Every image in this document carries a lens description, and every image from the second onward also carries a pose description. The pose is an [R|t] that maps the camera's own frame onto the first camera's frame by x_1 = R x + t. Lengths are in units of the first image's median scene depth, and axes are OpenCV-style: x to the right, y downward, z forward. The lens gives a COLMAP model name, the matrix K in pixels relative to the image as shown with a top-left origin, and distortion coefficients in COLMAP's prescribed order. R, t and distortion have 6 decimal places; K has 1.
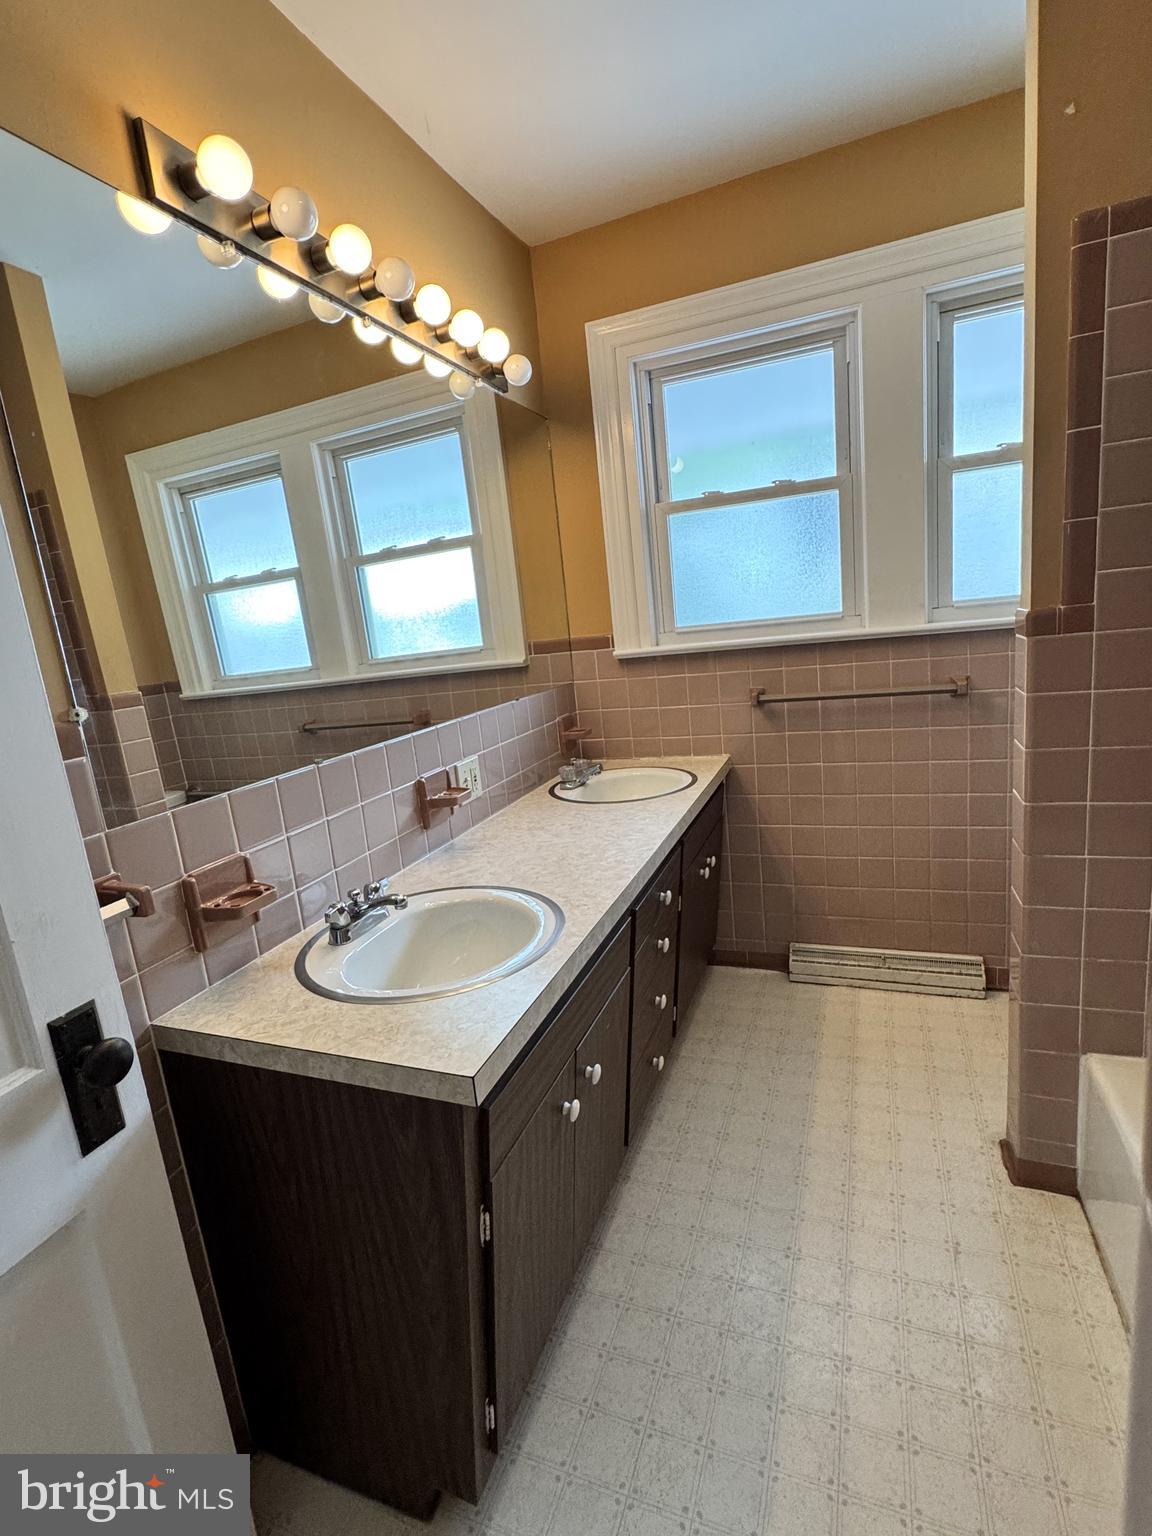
lens RADIAL K [[724.4, 0, 578.6], [0, 724.4, 765.6], [0, 0, 1]] dist [-0.002681, 0.000742]
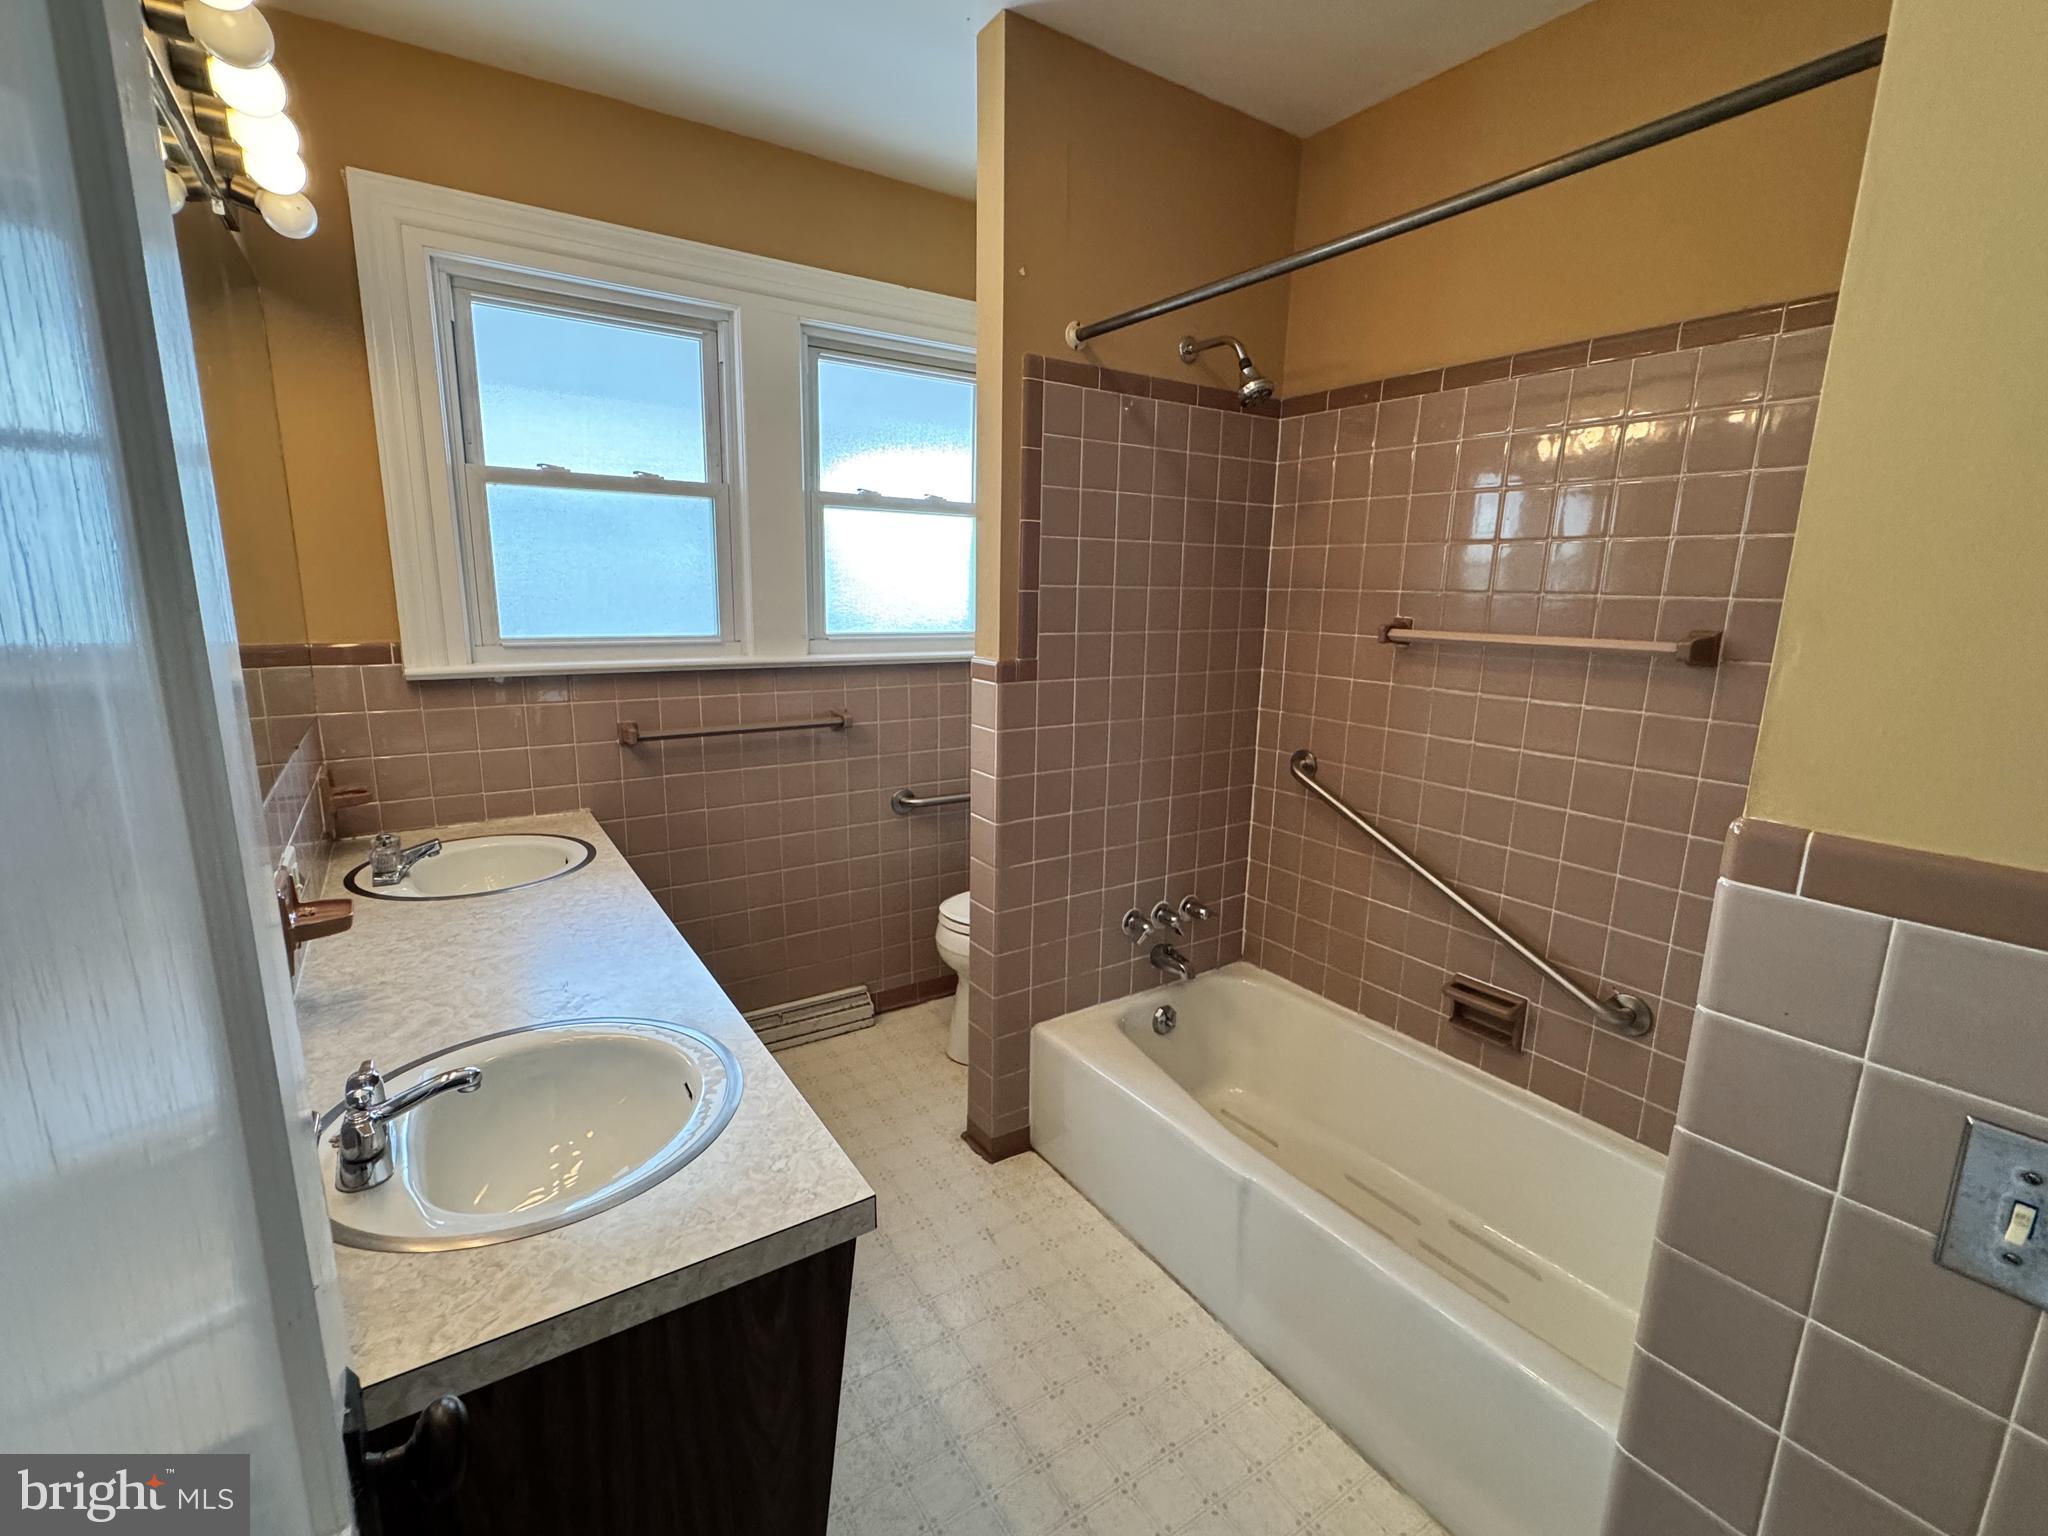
lens RADIAL K [[901.0, 0, 1019.9], [0, 901.0, 771.7], [0, 0, 1]] dist [0.001339, -0.000097]
pose [[0.575785, -0.054685, 0.815770, -0.351358], [0.084591, 0.996391, 0.007087, -0.025557], [-0.813213, 0.064926, 0.578333, 0.080922]]
